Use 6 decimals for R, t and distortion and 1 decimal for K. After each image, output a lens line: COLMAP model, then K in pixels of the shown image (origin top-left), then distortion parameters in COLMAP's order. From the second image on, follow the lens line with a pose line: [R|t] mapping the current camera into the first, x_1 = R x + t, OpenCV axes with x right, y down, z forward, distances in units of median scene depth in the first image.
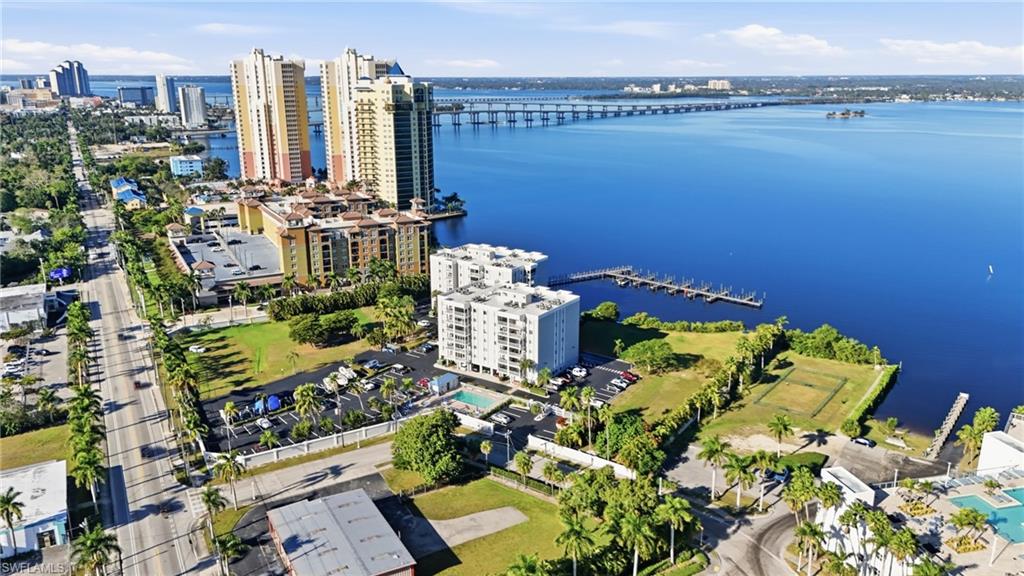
lens RADIAL K [[755.7, 0, 512.0], [0, 755.7, 288.0], [0, 0, 1]] dist [0.024692, -0.007698]
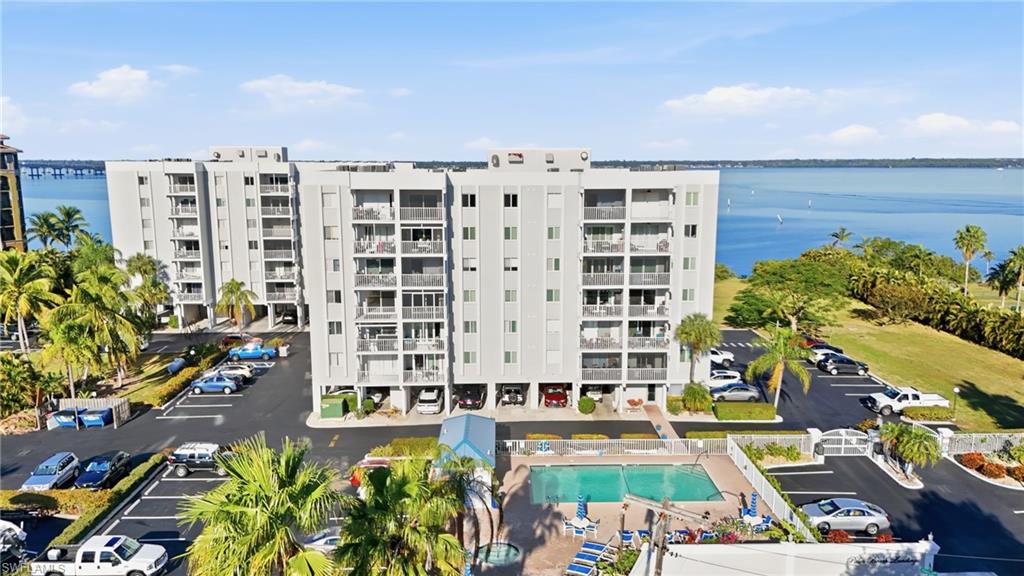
lens RADIAL K [[755.7, 0, 512.0], [0, 755.7, 288.0], [0, 0, 1]] dist [0.024692, -0.007698]
pose [[0.811747, -0.103130, 0.574831, -0.201684], [0.159359, 0.986047, -0.048133, 0.078733], [-0.561846, 0.130676, 0.816856, 0.722894]]
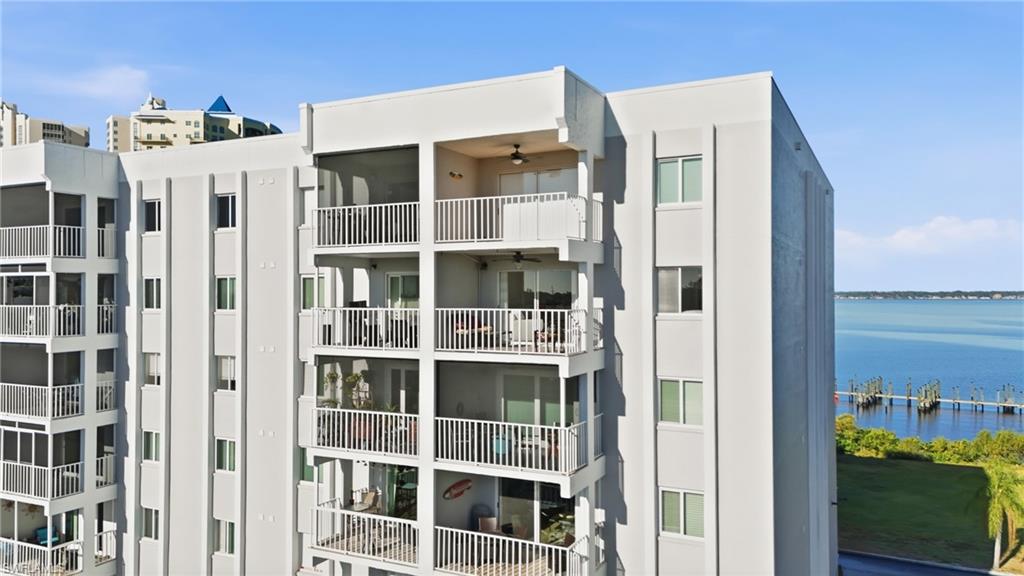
lens RADIAL K [[755.7, 0, 512.0], [0, 755.7, 288.0], [0, 0, 1]] dist [0.024692, -0.007698]
pose [[0.989996, 0.001478, 0.141085, -0.007591], [0.038770, 0.958603, -0.282094, 0.077173], [-0.135662, 0.284742, 0.948956, 0.841417]]
